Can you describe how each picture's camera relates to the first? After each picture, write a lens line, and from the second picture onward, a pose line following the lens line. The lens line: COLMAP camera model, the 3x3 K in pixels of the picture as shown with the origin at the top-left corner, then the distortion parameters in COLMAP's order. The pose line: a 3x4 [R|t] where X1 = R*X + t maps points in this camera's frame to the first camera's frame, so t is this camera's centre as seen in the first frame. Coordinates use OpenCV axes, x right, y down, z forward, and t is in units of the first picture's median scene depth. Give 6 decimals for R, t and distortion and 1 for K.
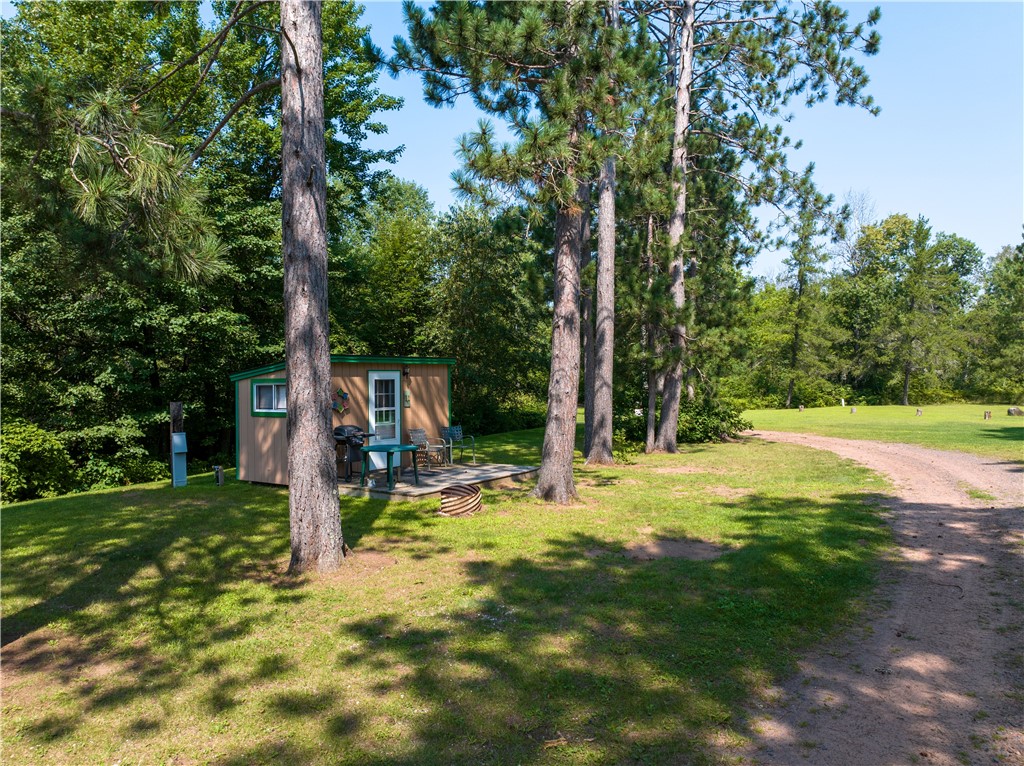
lens RADIAL K [[724.2, 0, 508.1], [0, 724.2, 381.6], [0, 0, 1]] dist [-0.042083, 0.004131]
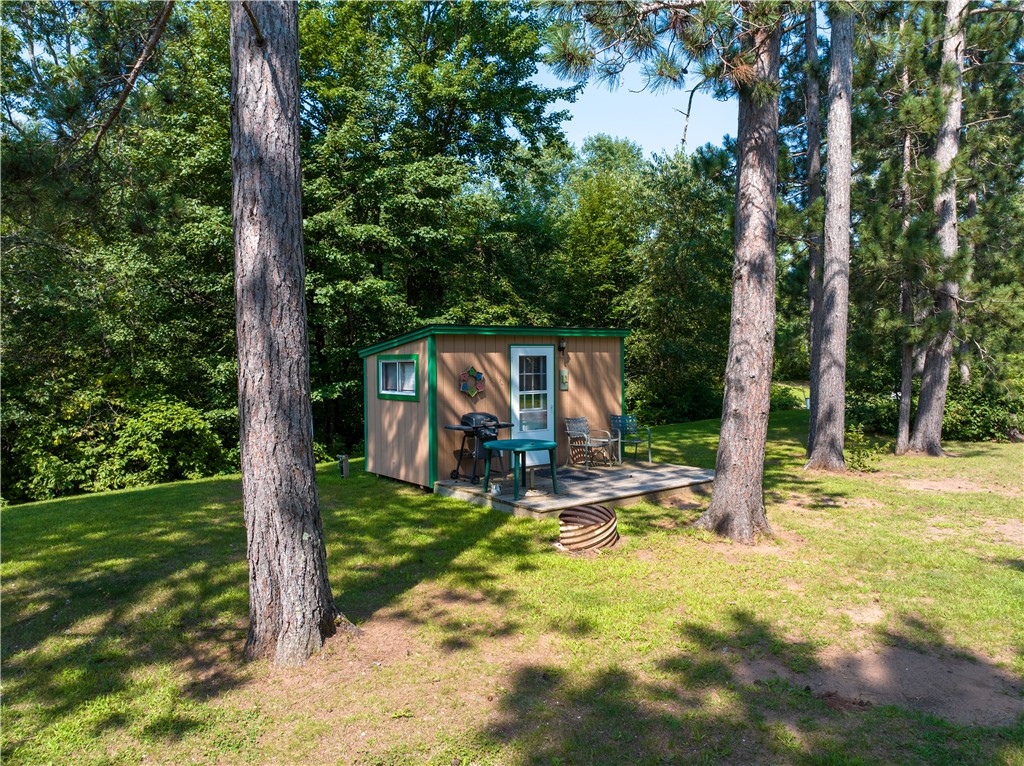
lens RADIAL K [[724.2, 0, 508.1], [0, 724.2, 381.6], [0, 0, 1]] dist [-0.042083, 0.004131]
pose [[0.947893, 0.013226, -0.318314, 0.057354], [-0.002577, 0.999424, 0.033850, -0.001503], [0.318578, -0.031266, 0.947381, 0.218669]]
